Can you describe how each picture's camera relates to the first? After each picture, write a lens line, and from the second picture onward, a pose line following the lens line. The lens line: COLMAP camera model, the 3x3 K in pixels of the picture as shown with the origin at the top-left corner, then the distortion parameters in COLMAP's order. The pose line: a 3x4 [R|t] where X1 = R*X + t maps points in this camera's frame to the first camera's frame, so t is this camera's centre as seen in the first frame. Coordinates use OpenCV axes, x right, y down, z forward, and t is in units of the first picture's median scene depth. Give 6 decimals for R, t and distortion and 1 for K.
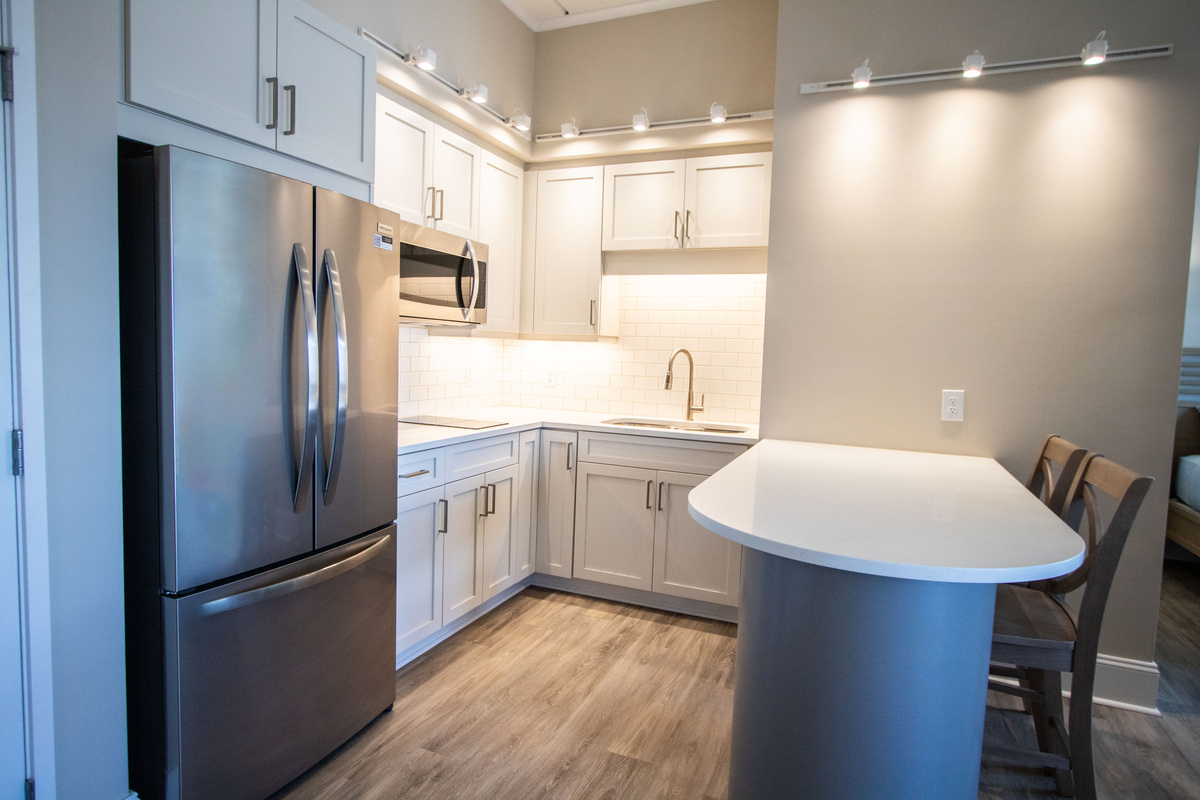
lens RADIAL K [[669.3, 0, 593.9], [0, 669.3, 395.2], [0, 0, 1]] dist [-0.010243, 0.001393]
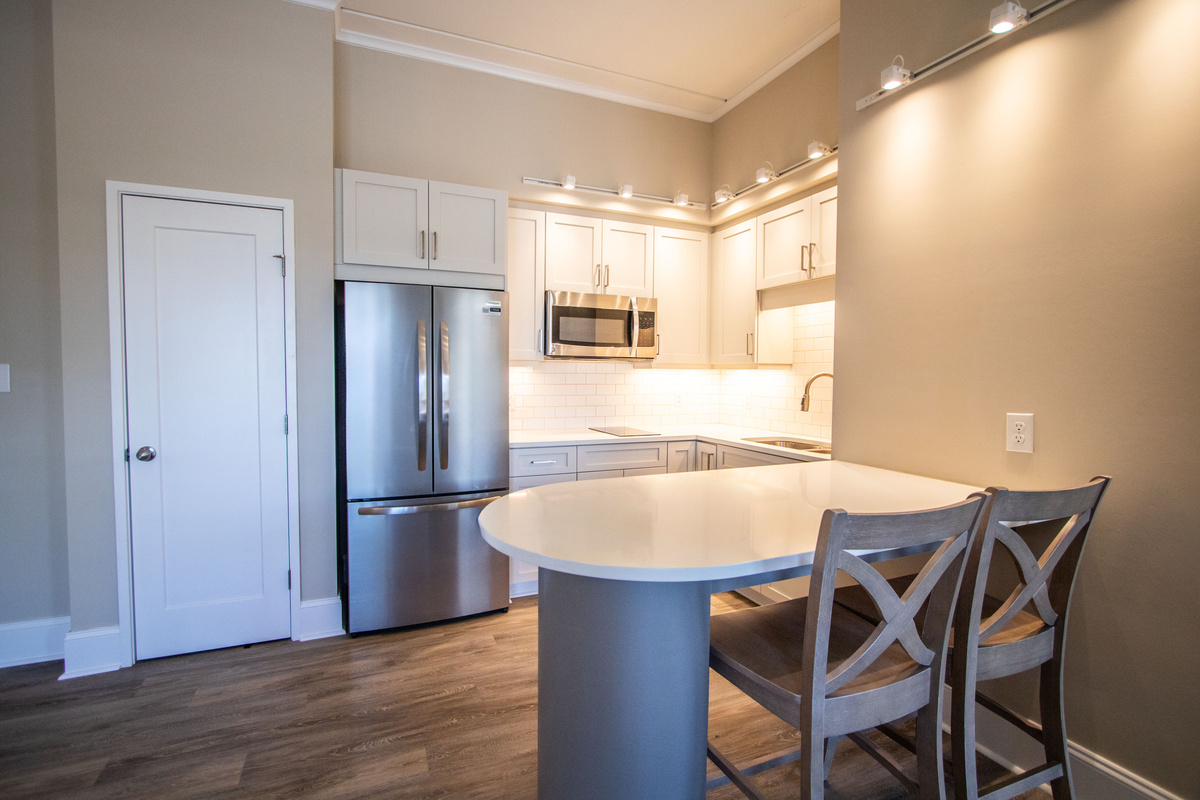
lens RADIAL K [[548.3, 0, 595.5], [0, 548.3, 398.2], [0, 0, 1]] dist [-0.013296, 0.000789]
pose [[0.726488, 0.001743, -0.687177, 0.497543], [-0.029906, 0.999130, -0.029083, 0.006530], [0.686529, 0.041679, 0.725907, 0.142615]]
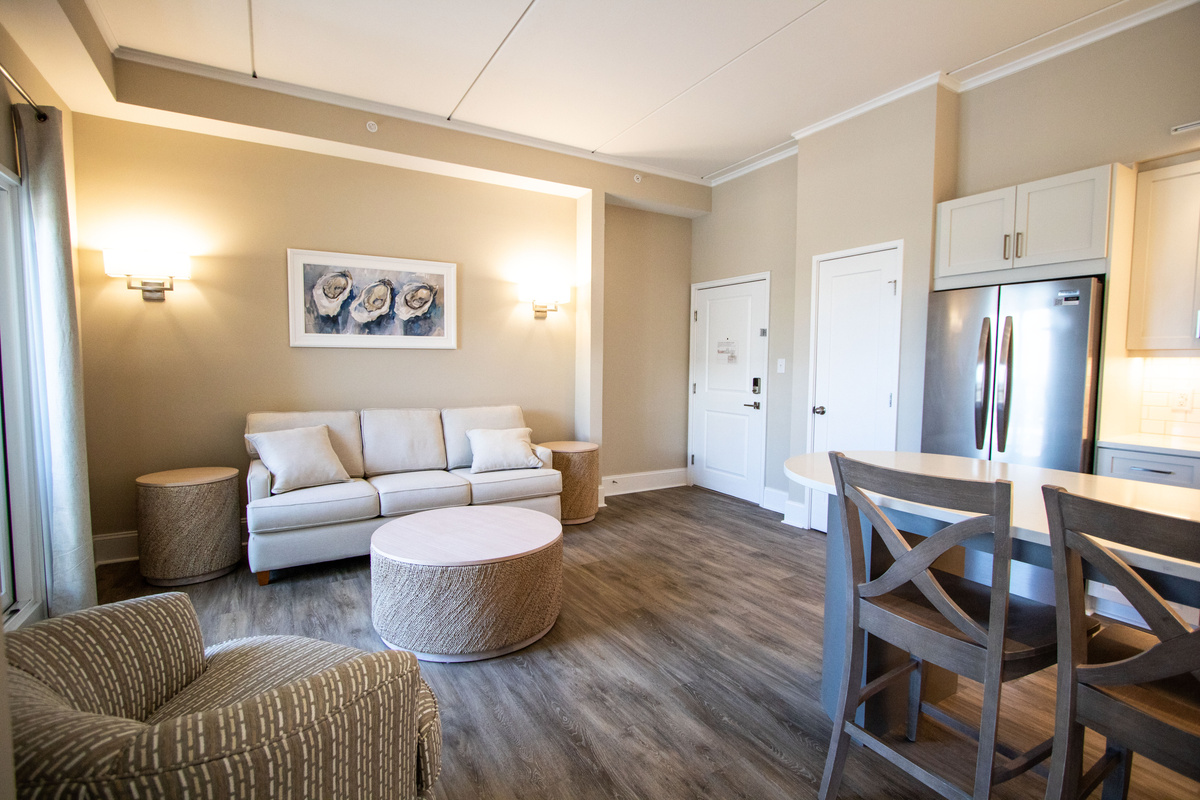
lens RADIAL K [[548.3, 0, 595.5], [0, 548.3, 398.2], [0, 0, 1]] dist [-0.013296, 0.000789]
pose [[-0.584351, 0.023686, -0.811155, 0.880039], [-0.076621, 0.993498, 0.084208, -0.016485], [0.807876, 0.111358, -0.578736, 0.558897]]
